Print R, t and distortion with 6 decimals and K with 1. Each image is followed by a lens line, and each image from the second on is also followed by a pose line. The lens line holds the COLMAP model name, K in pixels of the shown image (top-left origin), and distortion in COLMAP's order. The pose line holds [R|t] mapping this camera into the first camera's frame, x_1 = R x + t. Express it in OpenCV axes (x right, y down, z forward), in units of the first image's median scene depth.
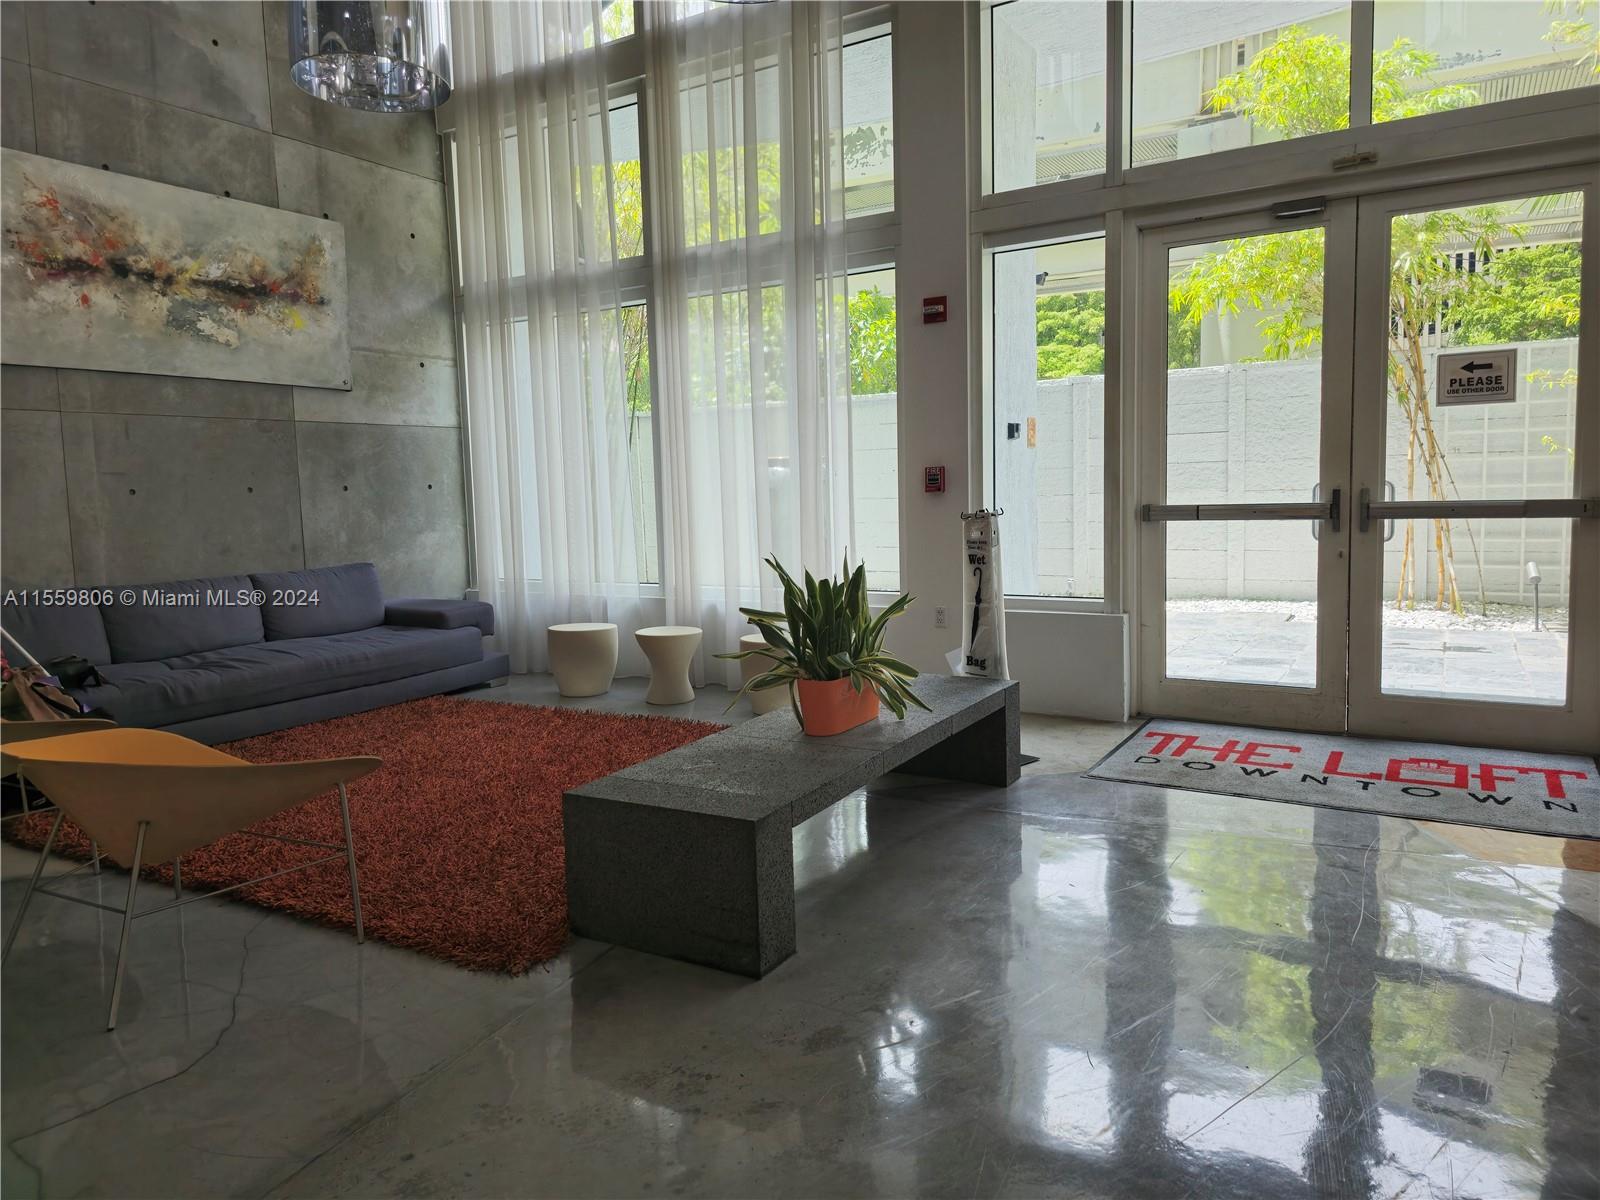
lens RADIAL K [[1036.4, 0, 824.1], [0, 1036.4, 596.7], [0, 0, 1]] dist [0.029928, -0.028426]
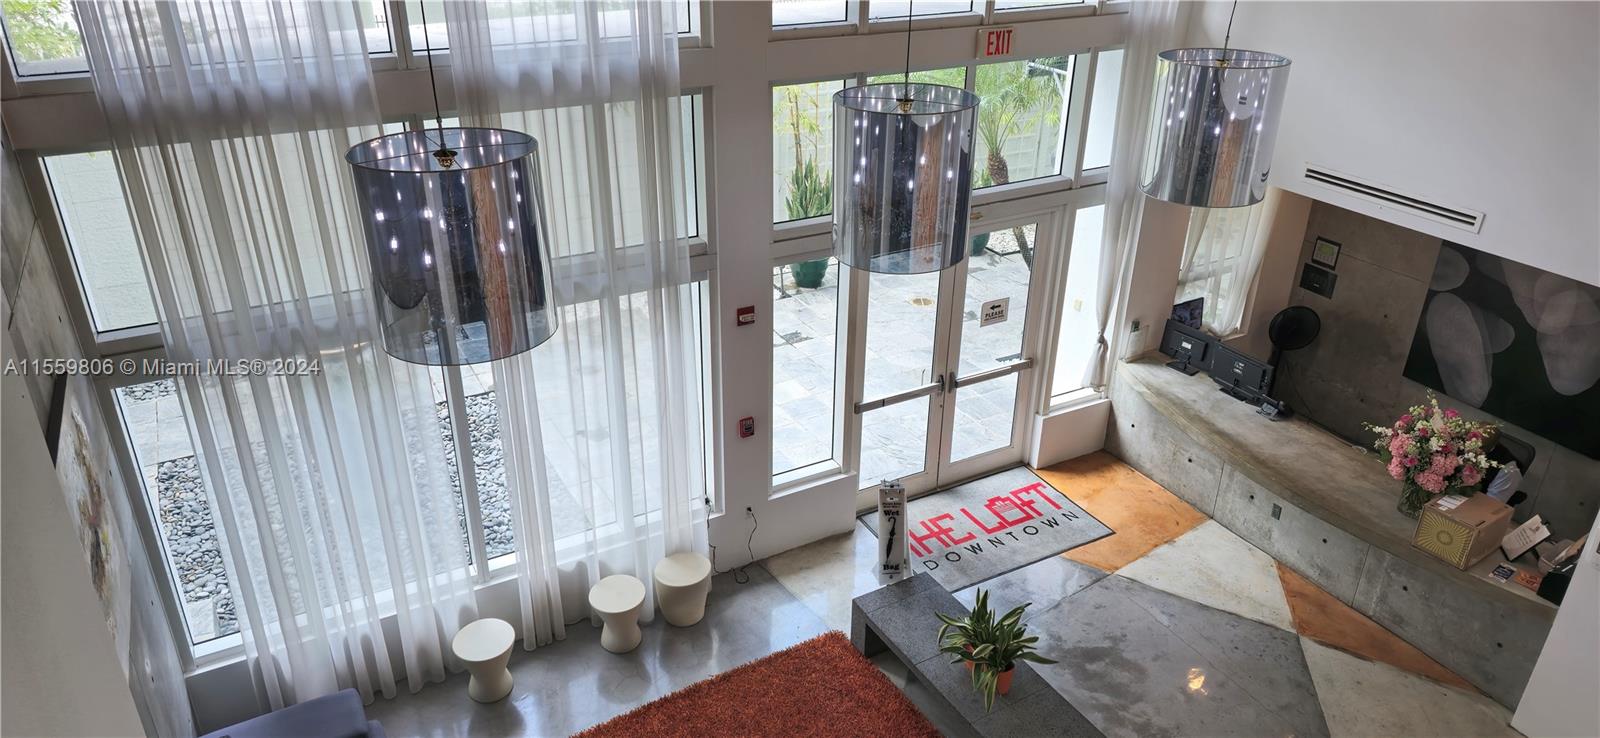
lens RADIAL K [[1025.4, 0, 726.9], [0, 1025.4, 380.3], [0, 0, 1]] dist [0.001382, -0.000349]
pose [[0.531487, -0.358164, 0.767620, -0.960127], [0.064580, 0.920705, 0.384878, -0.721191], [-0.844601, -0.154985, 0.512473, 0.361023]]
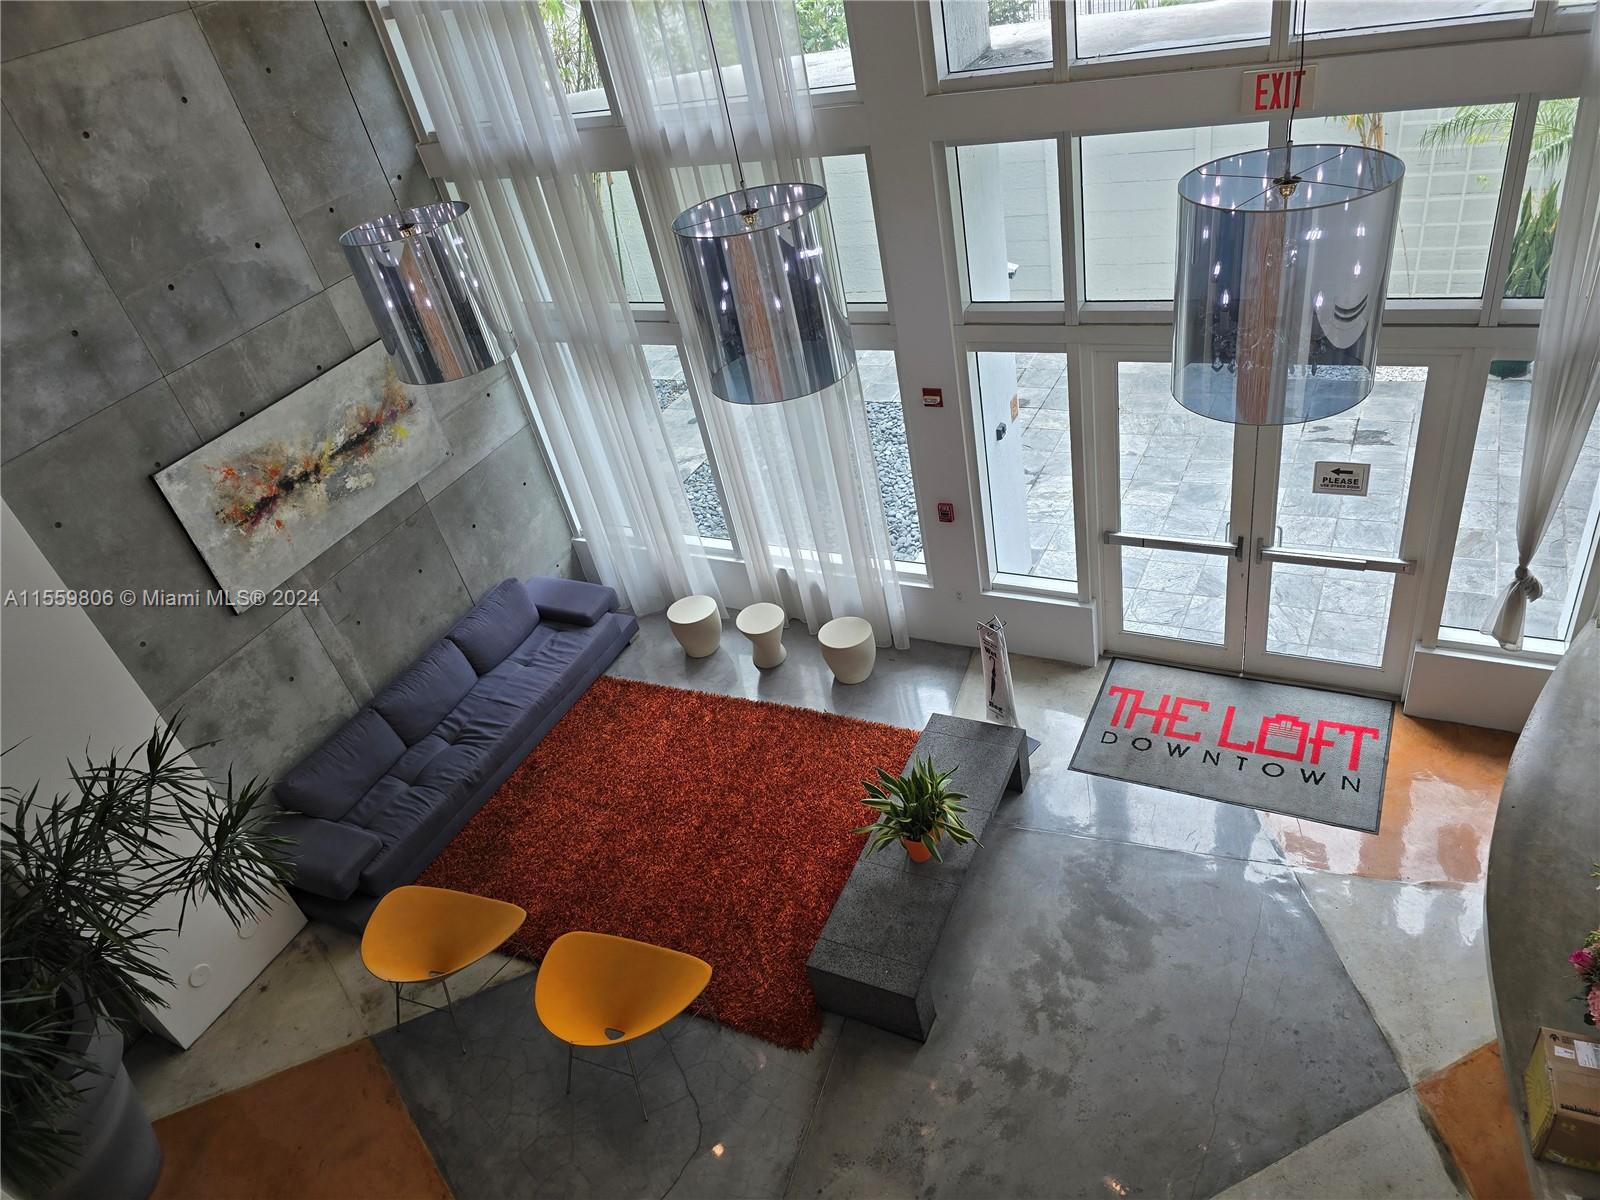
lens RADIAL K [[1036.4, 0, 824.1], [0, 1036.4, 596.7], [0, 0, 1]] dist [0.029928, -0.028426]
pose [[0.985496, -0.166400, -0.033308, -0.019866], [0.160974, 0.854497, 0.493886, -0.727612], [-0.053721, -0.492084, 0.868889, -0.191557]]
